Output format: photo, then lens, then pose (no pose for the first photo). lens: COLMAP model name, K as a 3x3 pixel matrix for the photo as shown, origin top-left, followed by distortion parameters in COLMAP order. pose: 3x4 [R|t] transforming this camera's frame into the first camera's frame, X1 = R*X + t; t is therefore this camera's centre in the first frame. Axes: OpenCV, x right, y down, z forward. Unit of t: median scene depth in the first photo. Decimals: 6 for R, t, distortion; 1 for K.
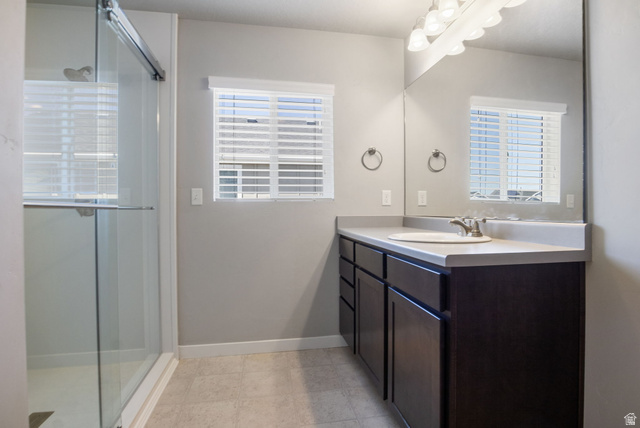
lens RADIAL K [[319.8, 0, 317.1], [0, 319.8, 213.3], [0, 0, 1]] dist [-0.038445, 0.000131]
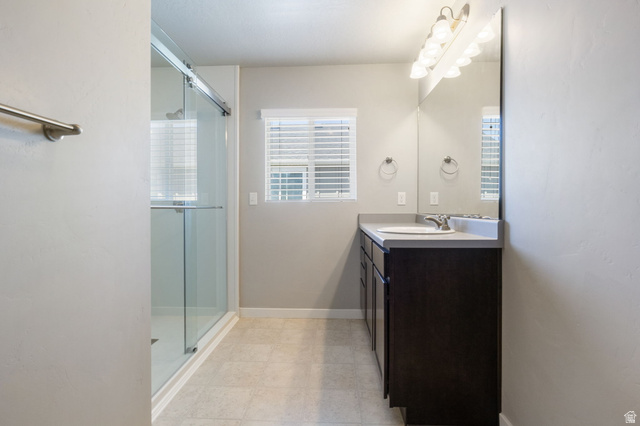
lens RADIAL K [[319.8, 0, 320.3], [0, 319.8, 210.2], [0, 0, 1]] dist [-0.038445, 0.000131]
pose [[0.973434, 0.002226, -0.228956, 0.219981], [-0.002582, 0.999996, -0.001255, -0.002892], [0.228953, 0.001813, 0.973436, -0.268836]]
